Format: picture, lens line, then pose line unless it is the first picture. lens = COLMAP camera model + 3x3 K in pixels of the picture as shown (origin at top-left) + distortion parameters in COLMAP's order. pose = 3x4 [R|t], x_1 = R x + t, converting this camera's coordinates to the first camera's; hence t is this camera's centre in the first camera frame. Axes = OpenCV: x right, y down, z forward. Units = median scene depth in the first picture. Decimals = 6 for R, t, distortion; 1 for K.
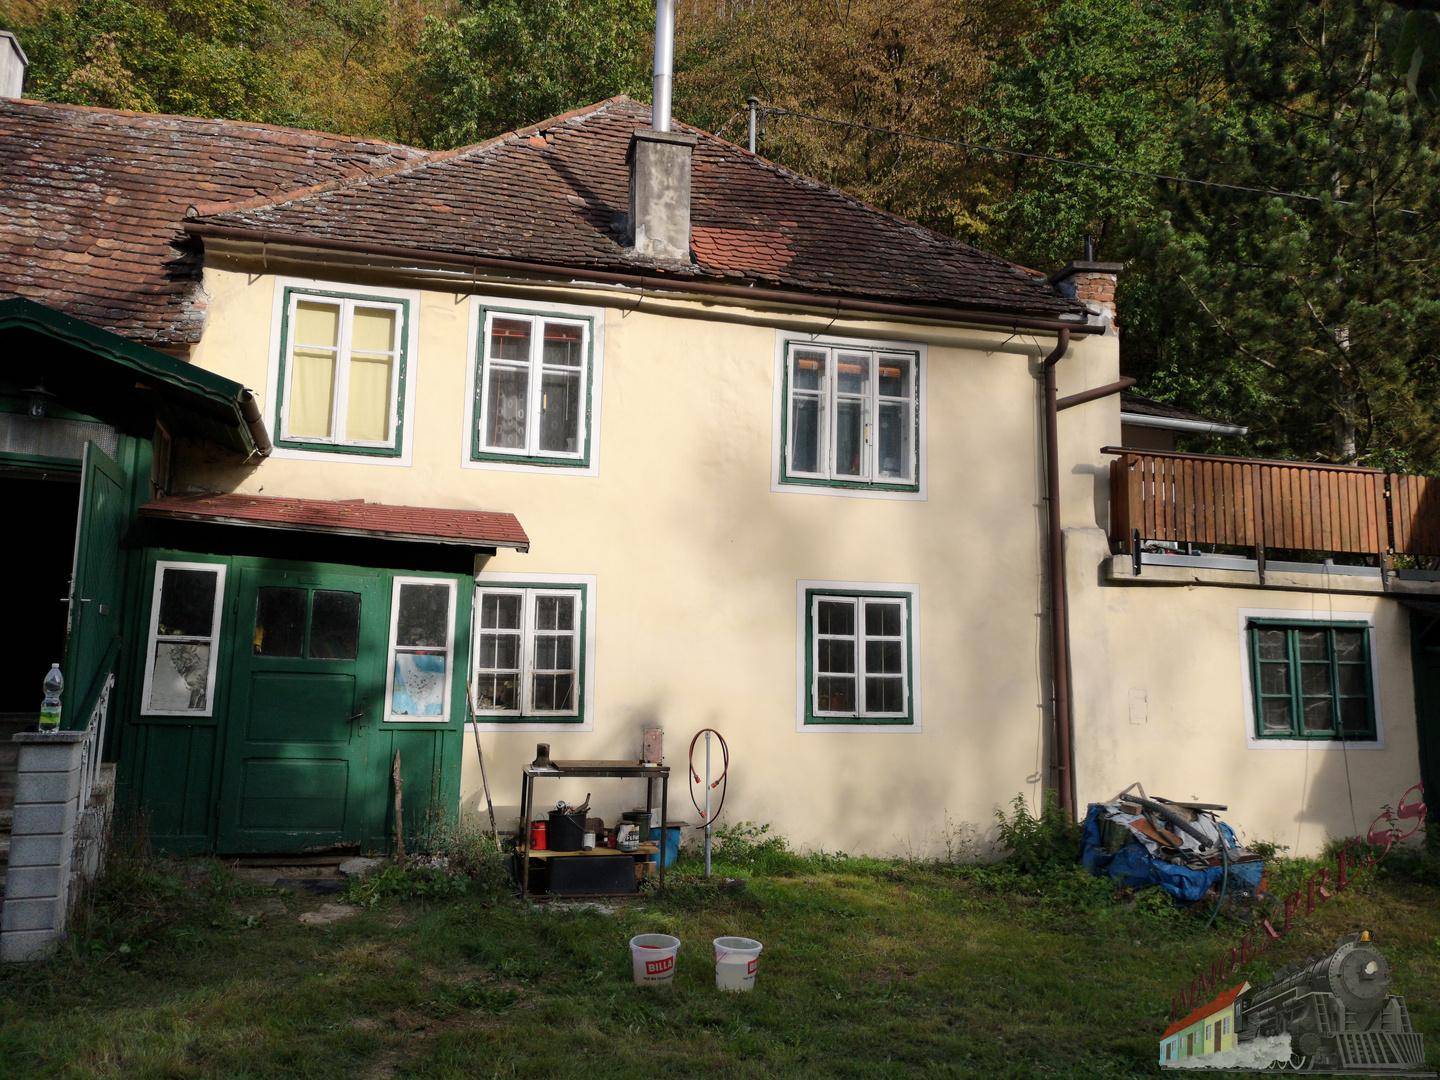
lens RADIAL K [[1101.4, 0, 716.8], [0, 1101.4, 540.7], [0, 0, 1]] dist [0.059334, -0.043182]
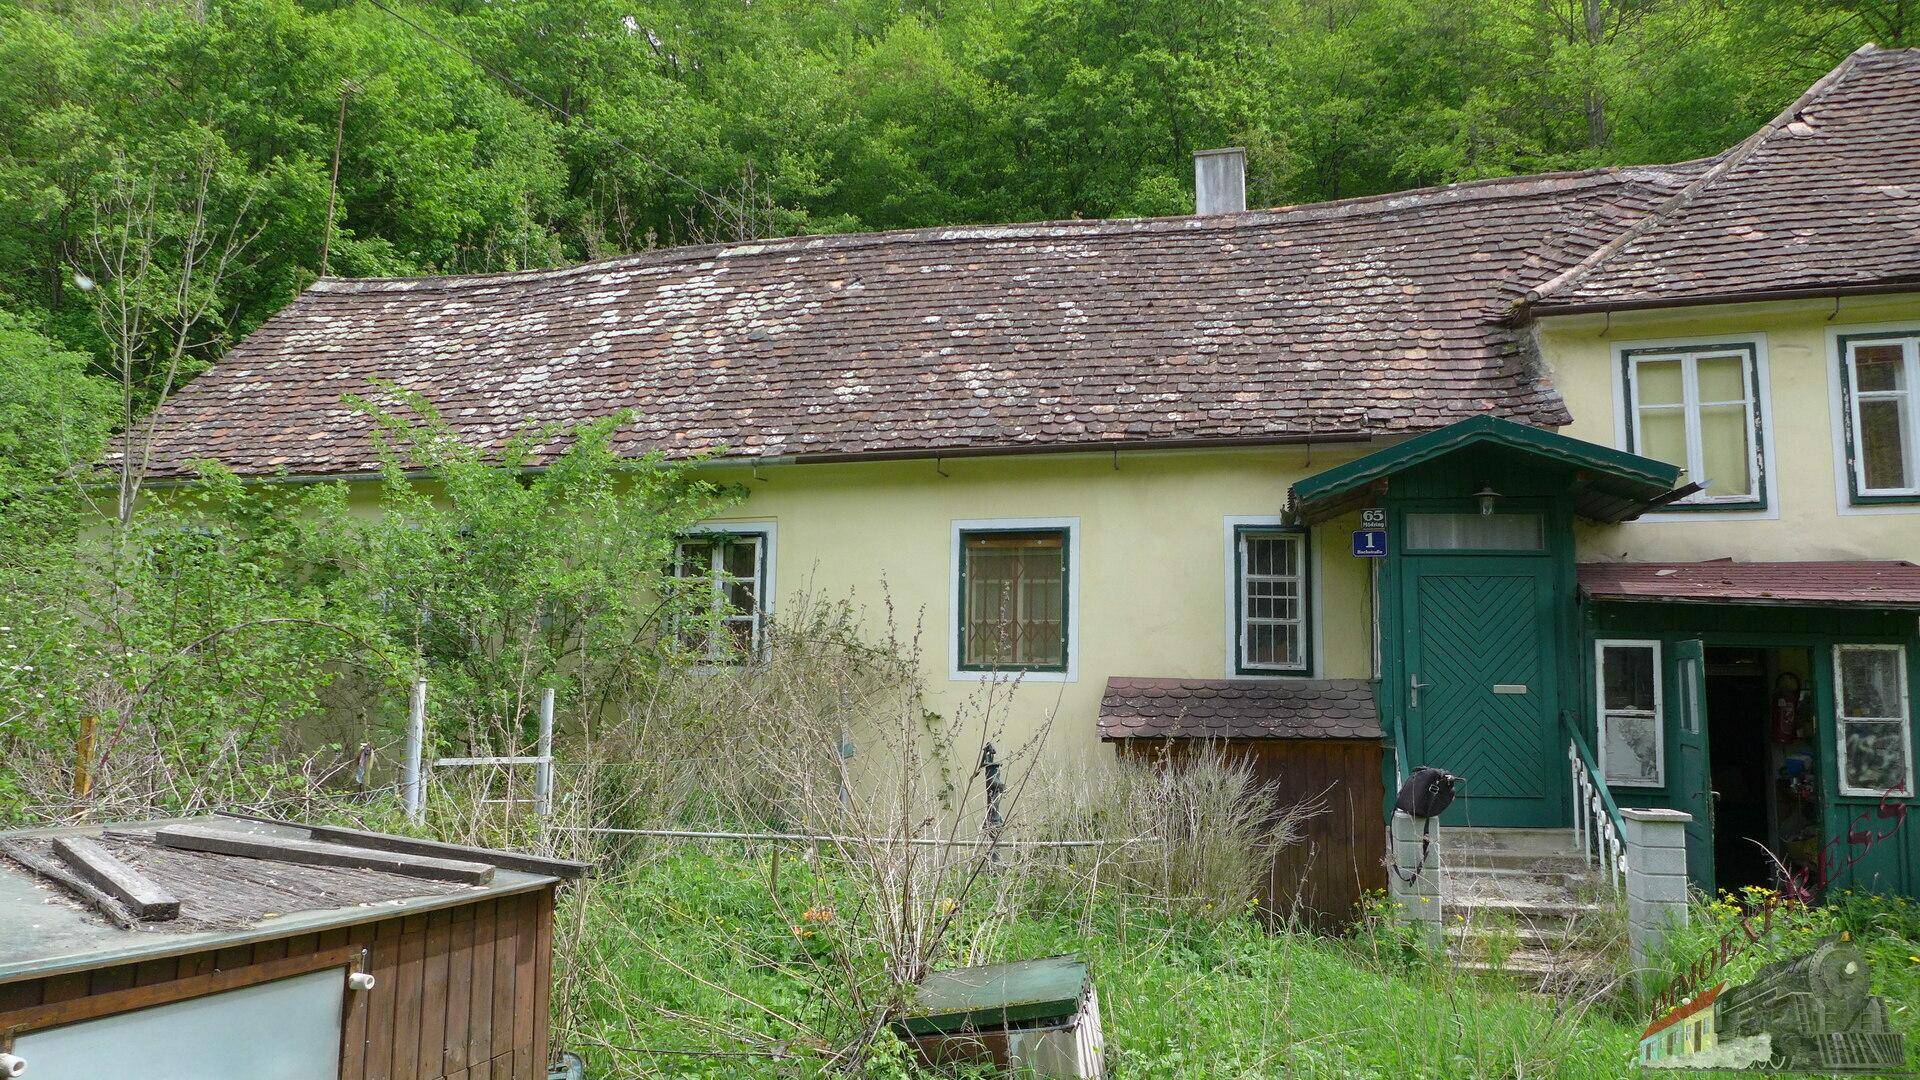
lens RADIAL K [[1258.0, 0, 987.1], [0, 1258.0, 516.7], [0, 0, 1]] dist [-0.061034, 0.019970]
pose [[0.837127, -0.082644, -0.540729, -0.276559], [0.070888, 0.996576, -0.042569, -0.072680], [0.542395, -0.002696, 0.840119, -0.246756]]
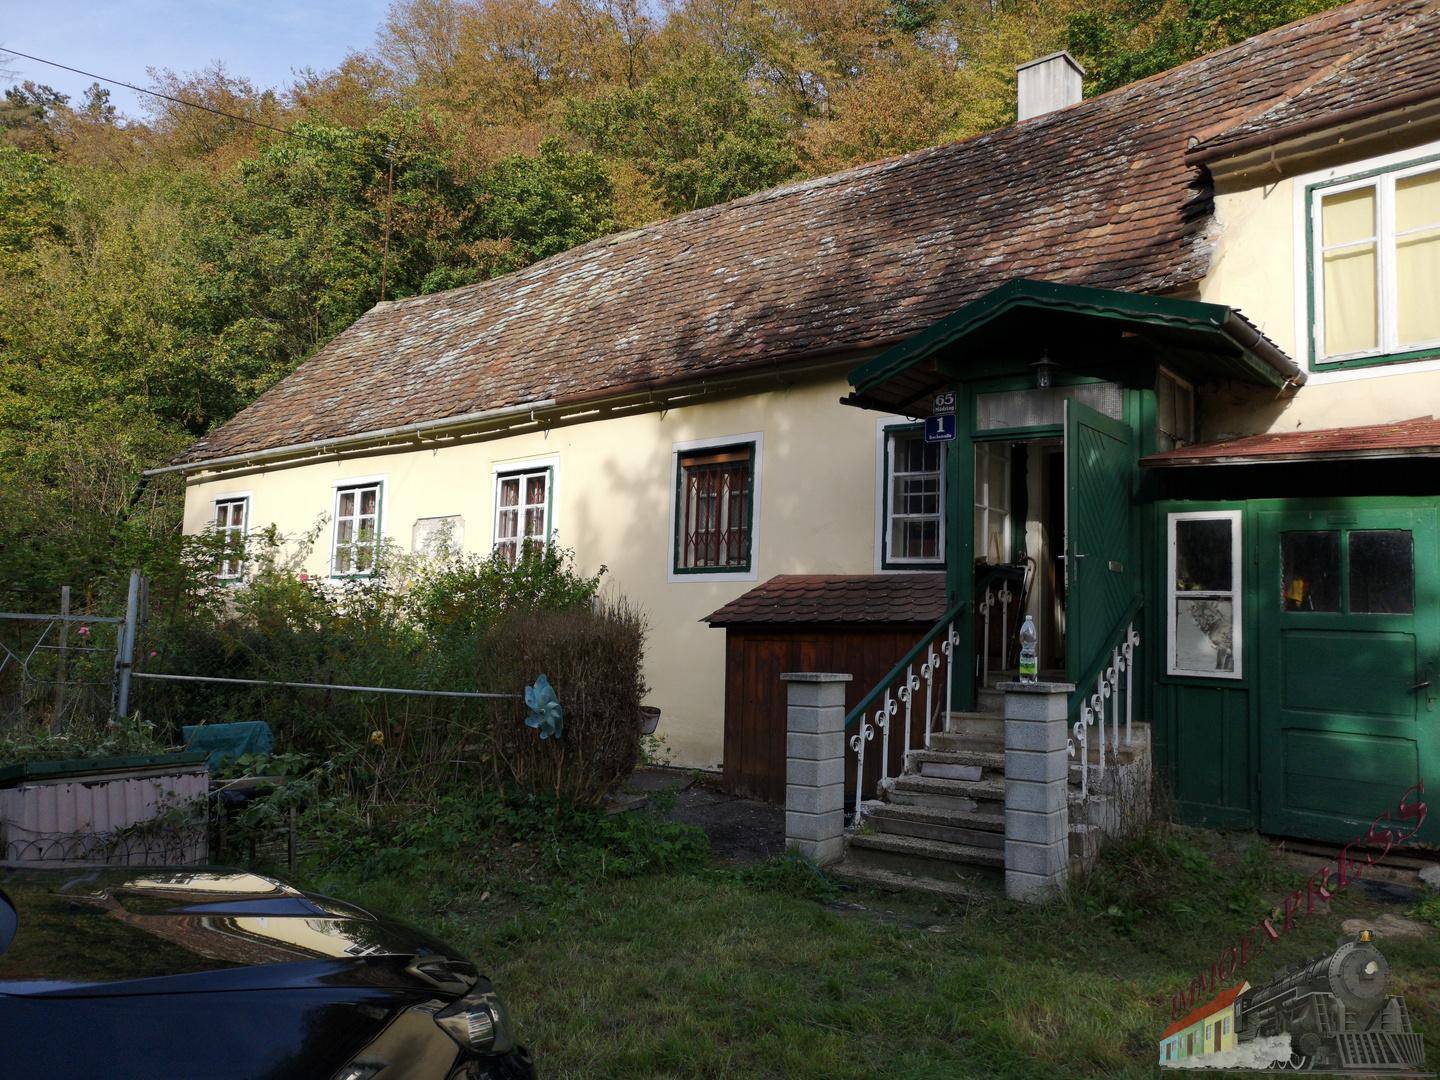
lens RADIAL K [[1101.4, 0, 715.8], [0, 1101.4, 541.0], [0, 0, 1]] dist [0.059334, -0.043182]
pose [[0.547860, -0.081073, -0.832632, 0.059985], [0.096261, 0.994791, -0.033524, 0.029459], [0.831013, -0.061784, 0.552811, 0.126590]]
